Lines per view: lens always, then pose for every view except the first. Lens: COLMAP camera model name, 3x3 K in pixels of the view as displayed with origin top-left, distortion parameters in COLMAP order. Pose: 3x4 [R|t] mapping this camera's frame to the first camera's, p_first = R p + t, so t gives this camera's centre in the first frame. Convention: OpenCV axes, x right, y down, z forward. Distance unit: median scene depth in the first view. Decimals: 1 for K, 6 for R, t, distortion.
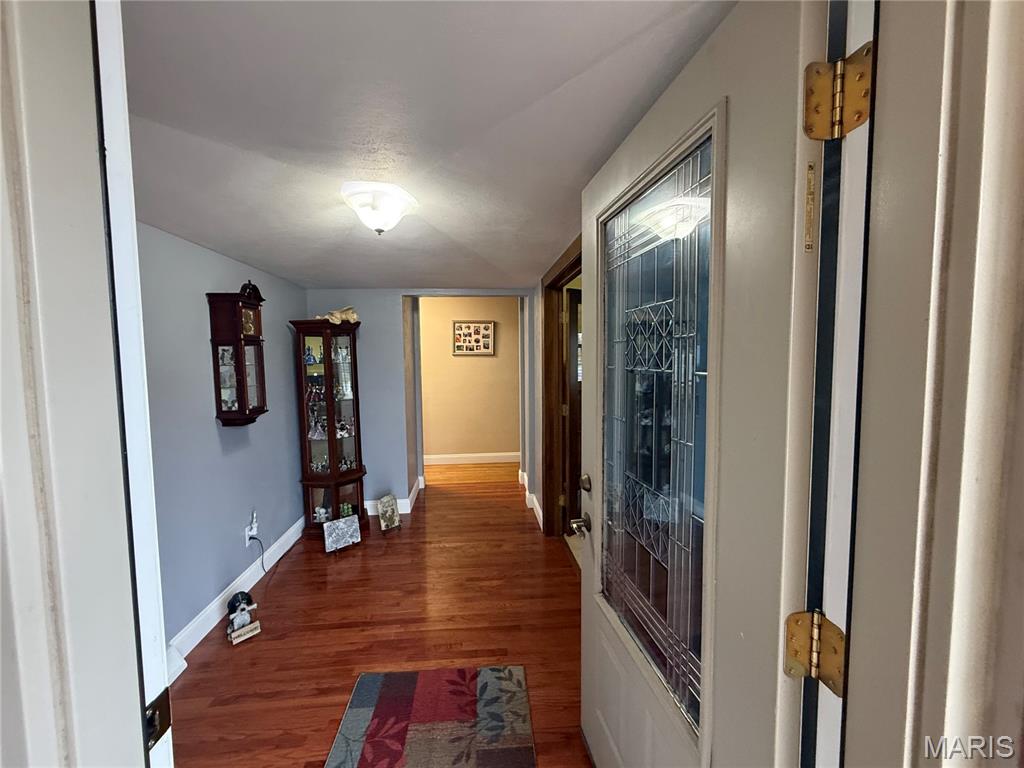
lens RADIAL K [[408.0, 0, 511.0], [0, 408.0, 382.7], [0, 0, 1]] dist [-0.001444, 0.001207]
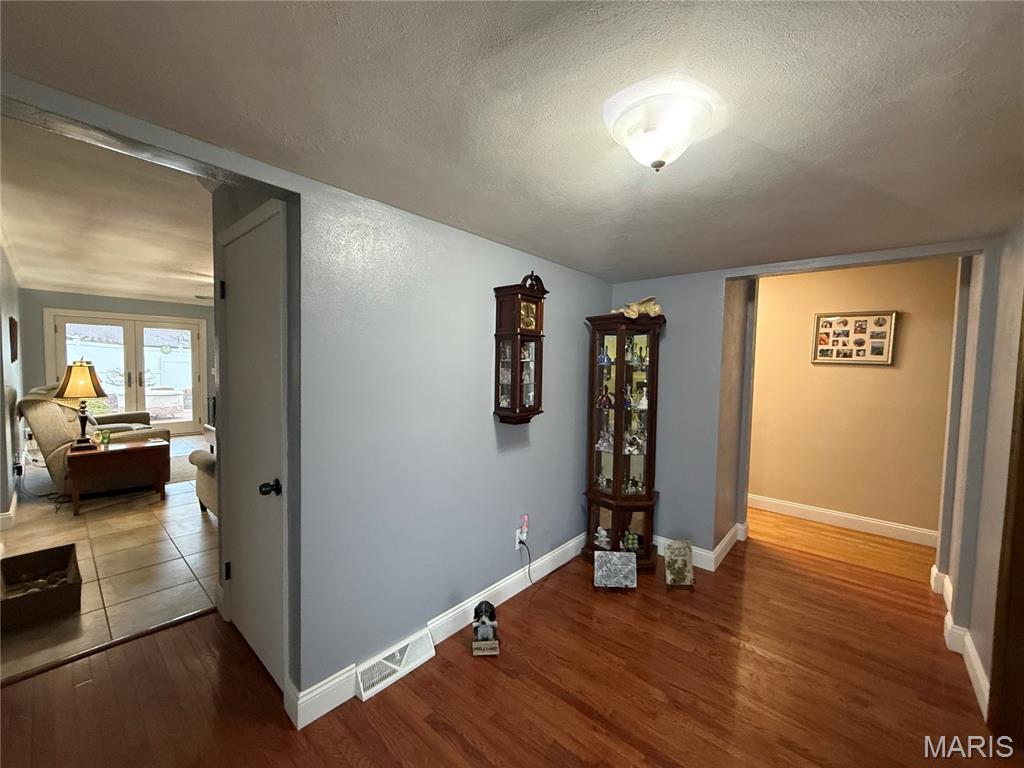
lens RADIAL K [[408.0, 0, 510.7], [0, 408.0, 382.9], [0, 0, 1]] dist [-0.001444, 0.001207]
pose [[0.690400, 0.063297, -0.720653, 0.011163], [-0.079327, 0.996782, 0.011553, -0.001344], [0.719065, 0.049191, 0.693199, 0.235773]]
